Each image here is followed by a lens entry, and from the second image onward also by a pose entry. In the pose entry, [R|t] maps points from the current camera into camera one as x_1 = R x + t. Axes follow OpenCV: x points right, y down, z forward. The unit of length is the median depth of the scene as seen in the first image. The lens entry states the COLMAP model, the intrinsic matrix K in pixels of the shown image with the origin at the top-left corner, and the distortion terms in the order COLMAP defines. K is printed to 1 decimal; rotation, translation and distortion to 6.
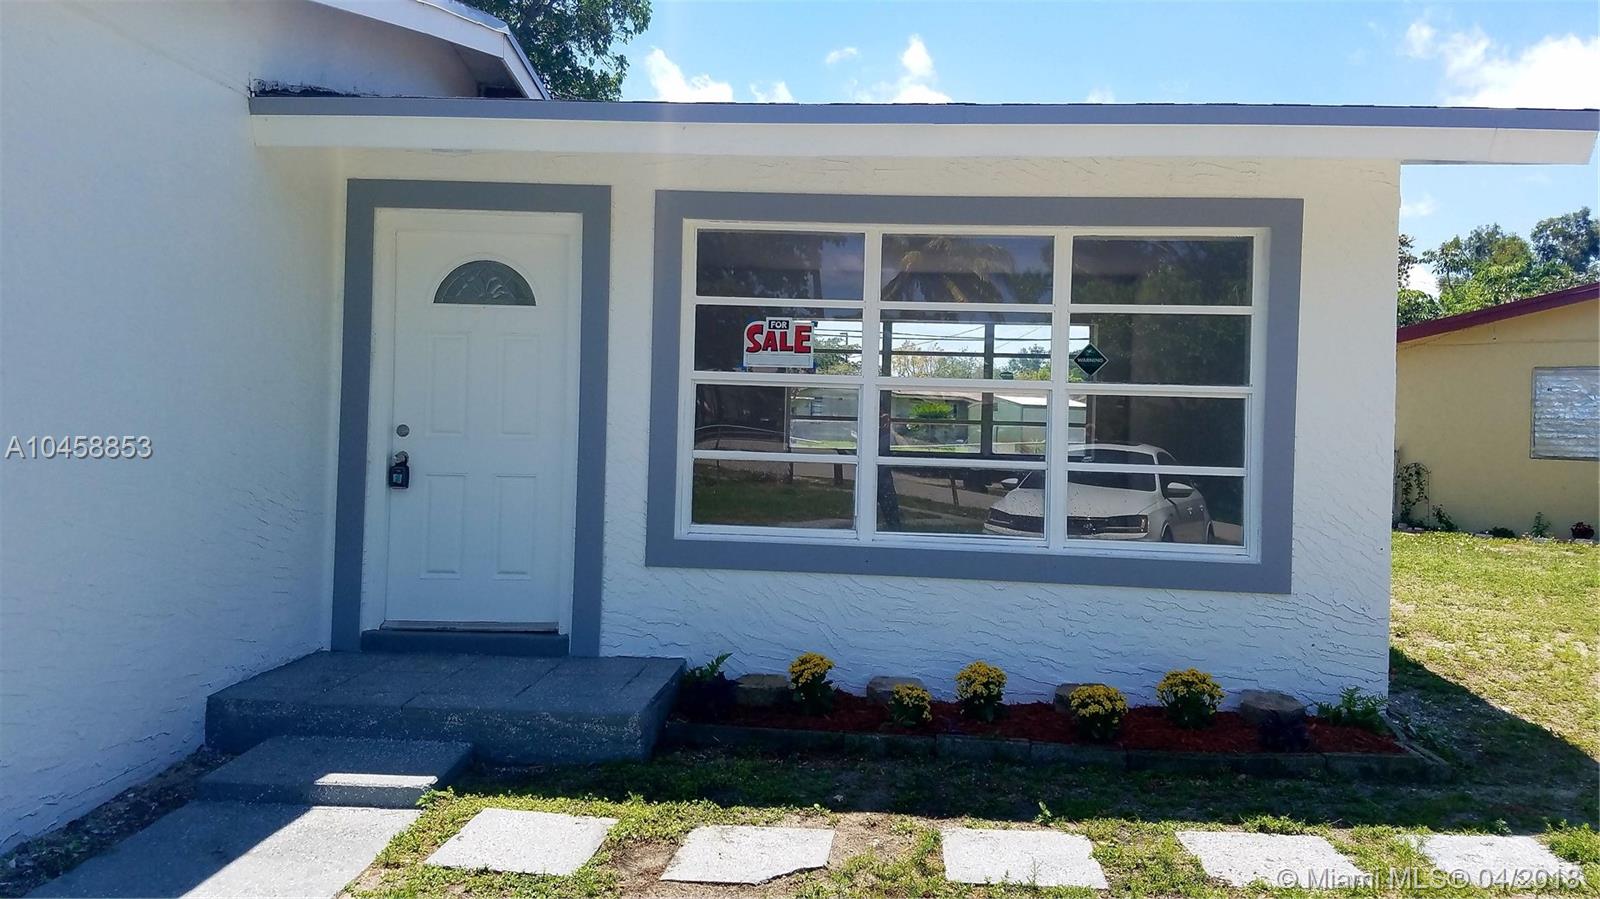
lens RADIAL K [[1239.3, 0, 811.2], [0, 1239.3, 419.9], [0, 0, 1]] dist [0.248235, -0.467746]
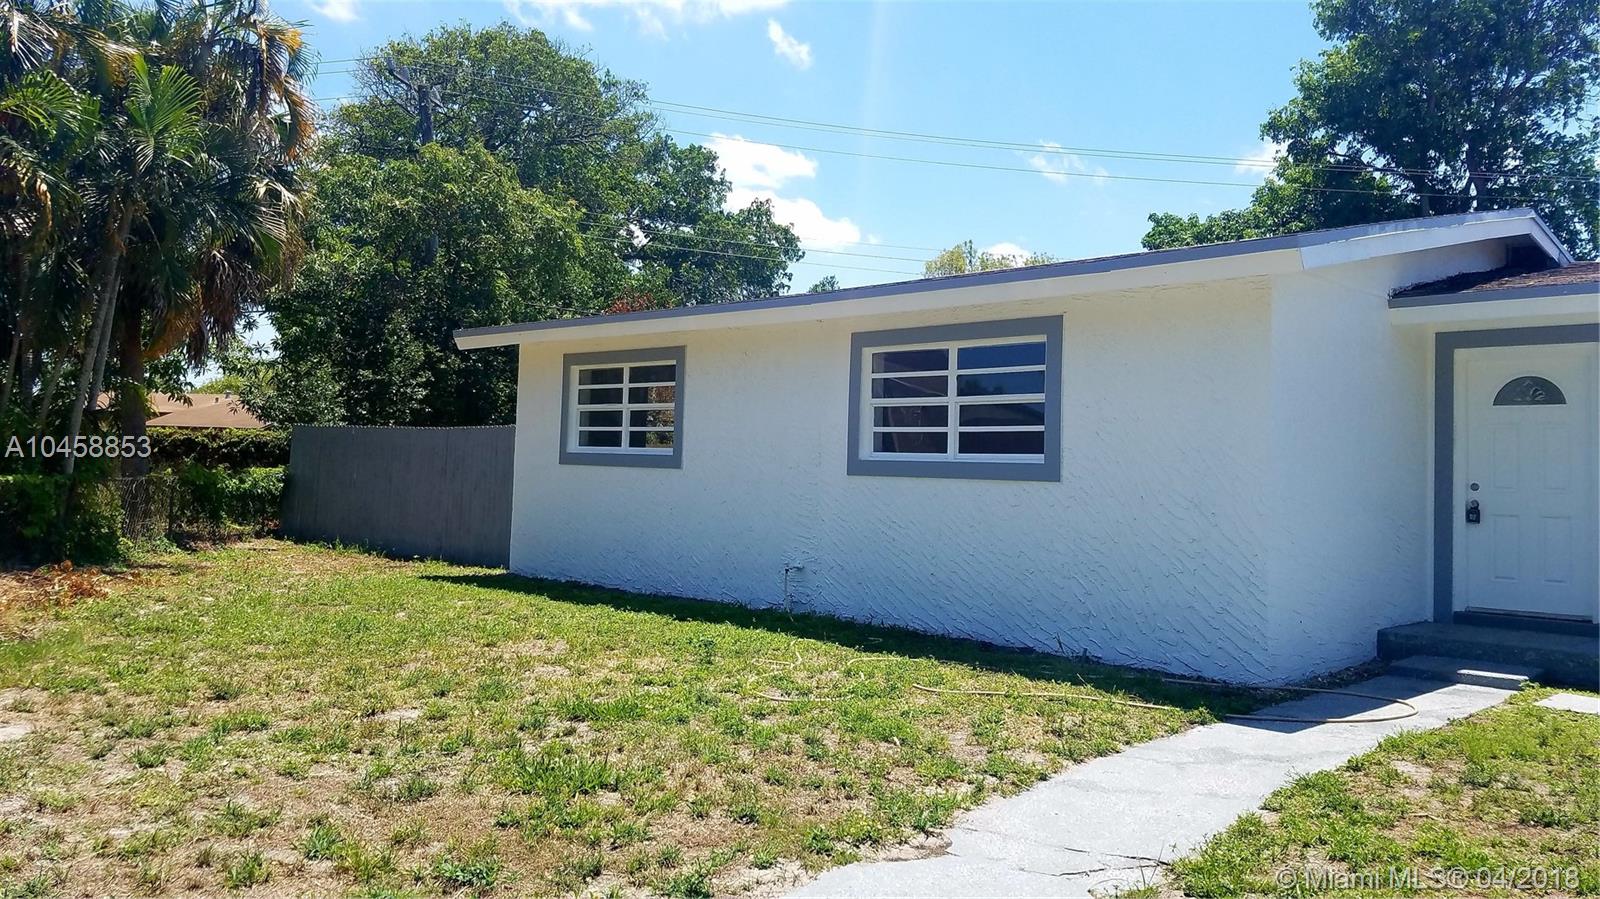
lens RADIAL K [[1240.8, 0, 768.3], [0, 1240.8, 414.9], [0, 0, 1]] dist [0.207139, -0.332547]
pose [[0.745853, -0.036516, -0.665109, 0.088205], [-0.007082, 0.998005, -0.062733, 0.025591], [0.666073, 0.051500, 0.744106, -0.798432]]
